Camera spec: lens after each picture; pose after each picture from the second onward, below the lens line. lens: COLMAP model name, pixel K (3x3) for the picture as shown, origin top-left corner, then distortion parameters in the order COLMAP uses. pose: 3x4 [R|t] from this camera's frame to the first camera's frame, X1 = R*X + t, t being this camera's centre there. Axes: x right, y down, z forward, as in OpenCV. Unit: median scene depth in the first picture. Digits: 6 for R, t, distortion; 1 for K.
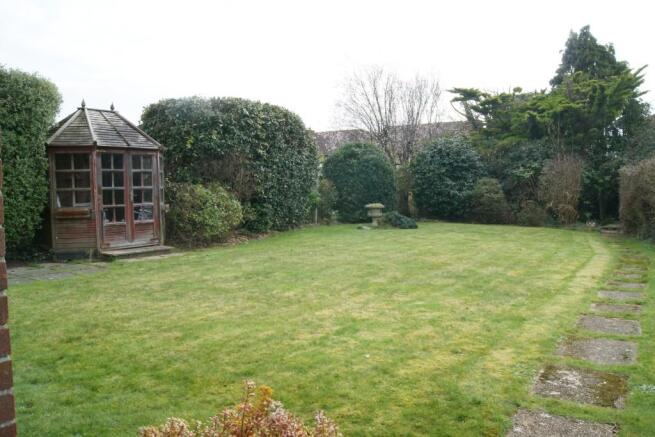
lens RADIAL K [[522.8, 0, 327.5], [0, 522.8, 218.5], [0, 0, 1]] dist [-0.007806, -0.004996]
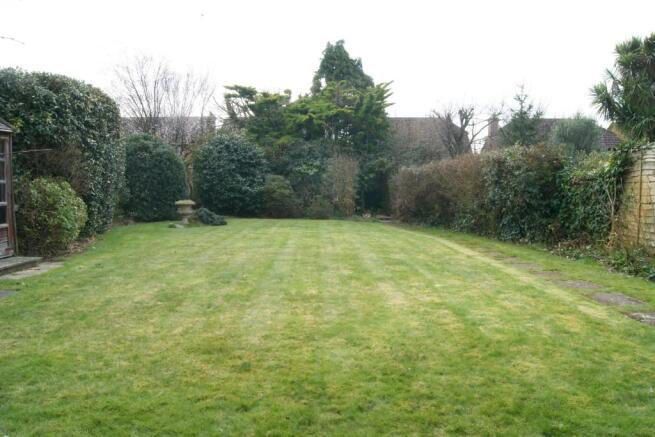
lens RADIAL K [[522.8, 0, 327.5], [0, 522.8, 218.5], [0, 0, 1]] dist [-0.007806, -0.004996]
pose [[0.872190, -0.029965, 0.488248, -0.117124], [0.026419, 0.999551, 0.014150, -0.001675], [-0.488453, 0.000558, 0.872590, 0.037903]]
